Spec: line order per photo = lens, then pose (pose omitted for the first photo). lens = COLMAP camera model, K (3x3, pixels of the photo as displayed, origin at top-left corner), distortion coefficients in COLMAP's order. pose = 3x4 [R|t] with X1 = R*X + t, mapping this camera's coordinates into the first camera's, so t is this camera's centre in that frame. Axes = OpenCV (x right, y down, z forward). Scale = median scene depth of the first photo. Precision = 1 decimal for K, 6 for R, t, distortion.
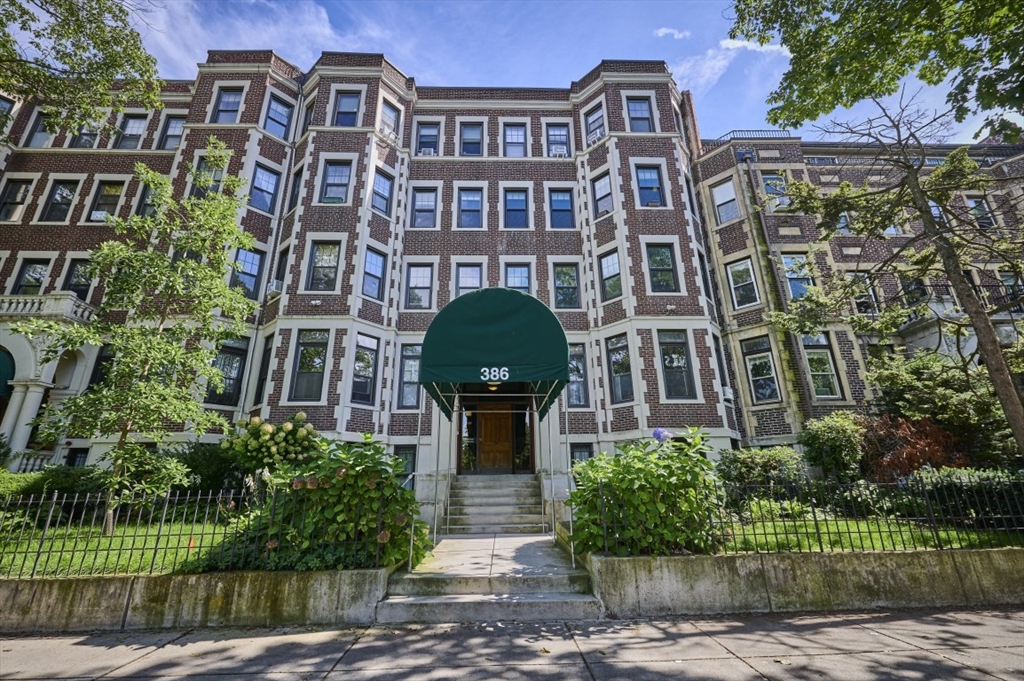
lens RADIAL K [[421.5, 0, 512.0], [0, 421.5, 340.5], [0, 0, 1]] dist [-0.003990, -0.000265]
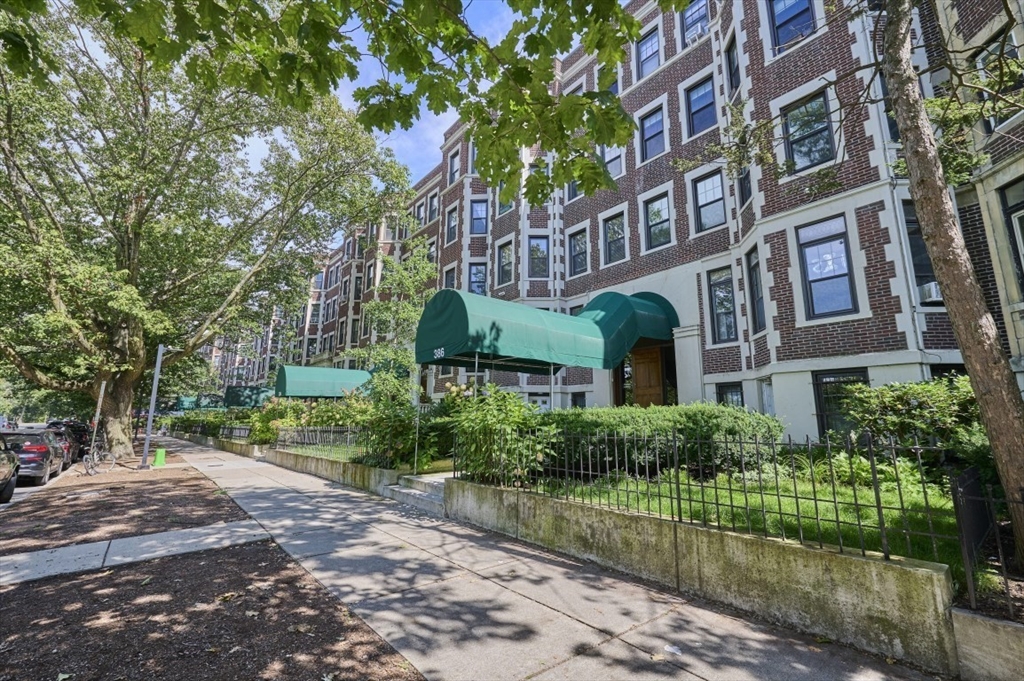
lens RADIAL K [[421.5, 0, 512.0], [0, 421.5, 340.5], [0, 0, 1]] dist [-0.003990, -0.000265]
pose [[0.623484, -0.132378, -0.770548, 0.570356], [0.240289, 0.970305, 0.027732, 0.026457], [0.743996, -0.202445, 0.636778, 0.125822]]
